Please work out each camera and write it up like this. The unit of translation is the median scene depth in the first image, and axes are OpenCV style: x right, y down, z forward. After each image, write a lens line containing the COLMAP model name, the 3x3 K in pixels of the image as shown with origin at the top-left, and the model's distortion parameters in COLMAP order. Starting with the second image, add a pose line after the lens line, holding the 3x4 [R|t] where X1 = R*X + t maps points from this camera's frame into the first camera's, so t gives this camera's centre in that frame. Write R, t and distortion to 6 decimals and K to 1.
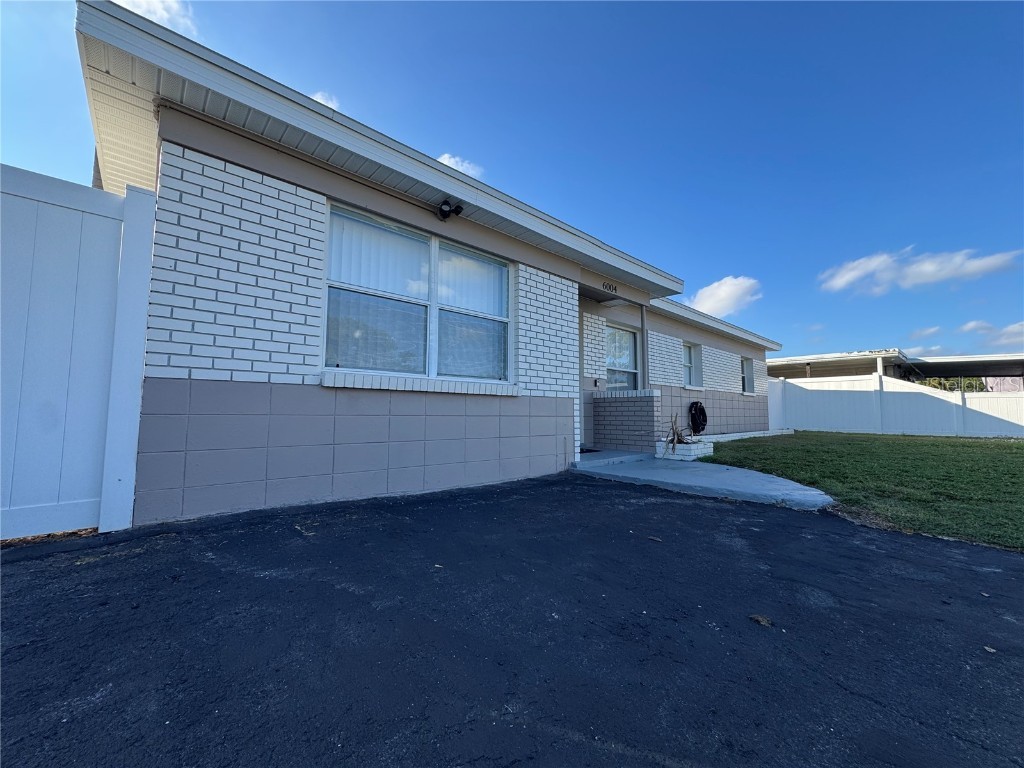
lens RADIAL K [[410.1, 0, 515.7], [0, 410.1, 383.1], [0, 0, 1]] dist [0.003261, -0.001462]
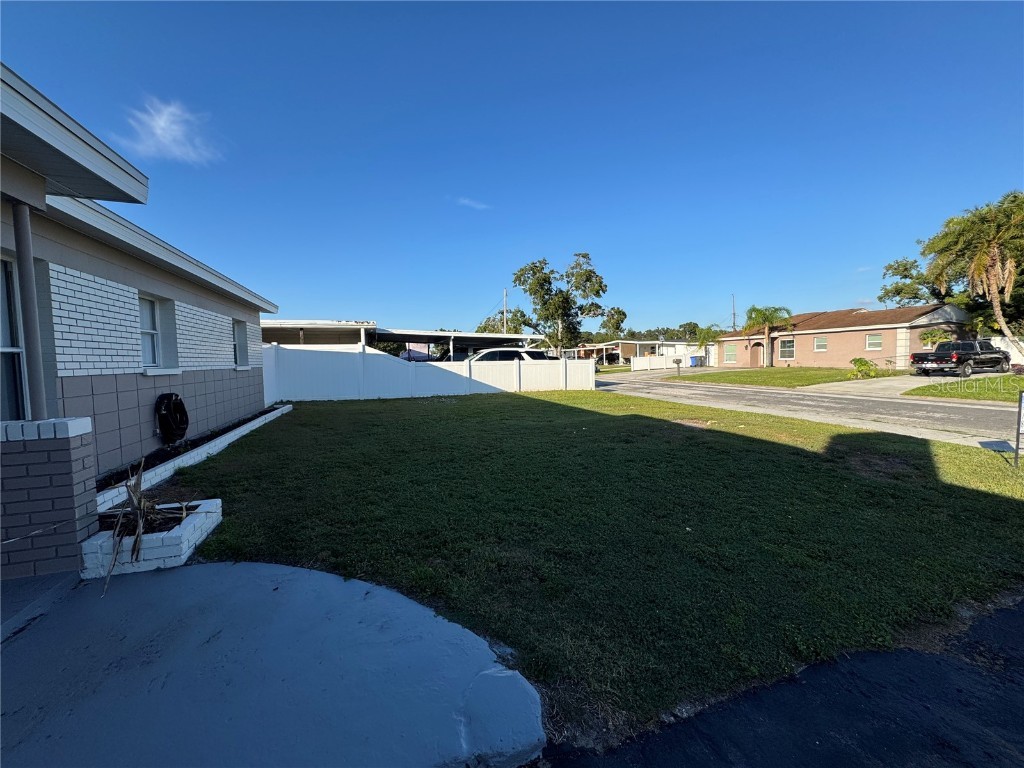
lens RADIAL K [[410.1, 0, 520.2], [0, 410.1, 385.6], [0, 0, 1]] dist [0.003261, -0.001462]
pose [[0.409008, -0.062956, 0.910356, 0.090014], [-0.052166, 0.994373, 0.092204, -0.049861], [-0.911038, -0.085202, 0.403423, 0.256288]]
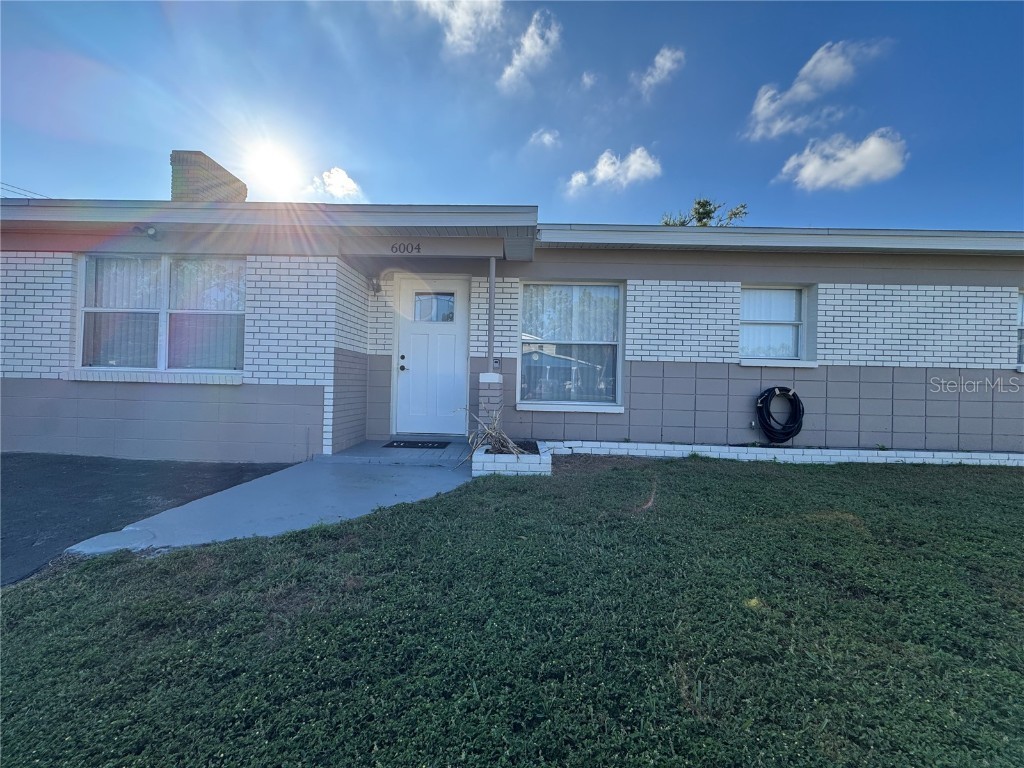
lens RADIAL K [[410.1, 0, 513.3], [0, 410.1, 385.3], [0, 0, 1]] dist [0.003261, -0.001462]
pose [[0.720584, 0.002861, -0.693362, 0.545366], [0.033742, 0.998662, 0.039187, 0.007171], [0.692546, -0.051633, 0.719523, 0.319155]]
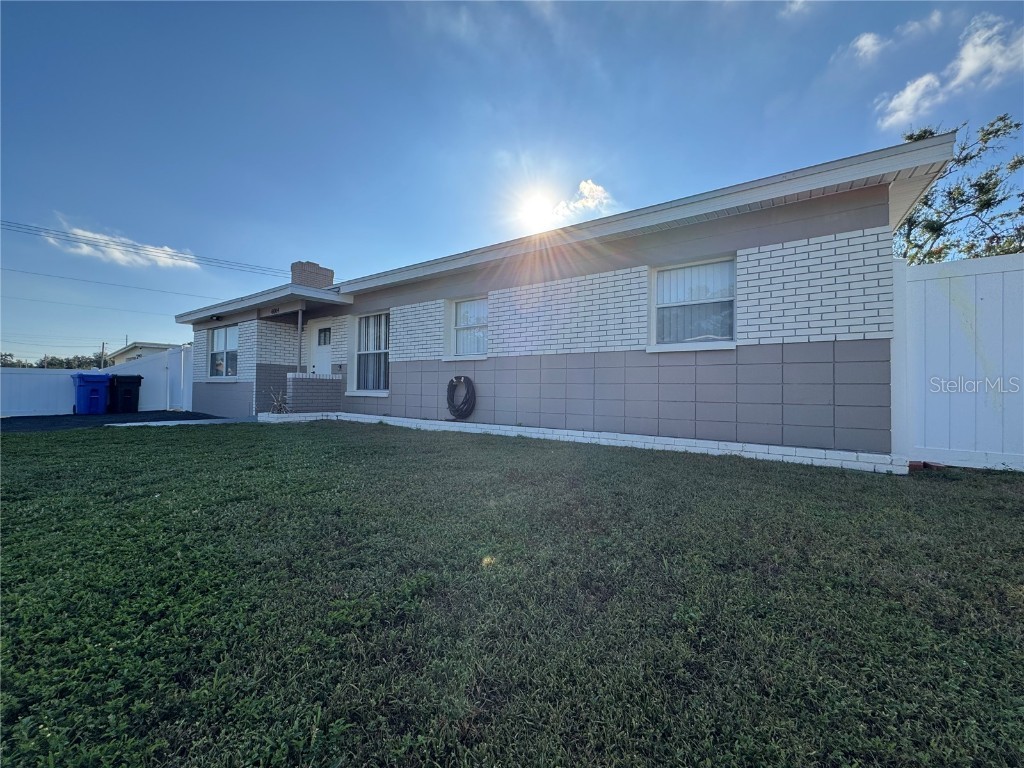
lens RADIAL K [[410.1, 0, 509.6], [0, 410.1, 383.3], [0, 0, 1]] dist [0.003261, -0.001462]
pose [[0.190308, -0.012163, -0.981649, 1.153378], [0.071434, 0.997444, 0.001490, 0.062048], [0.979122, -0.070407, 0.190691, 0.916376]]
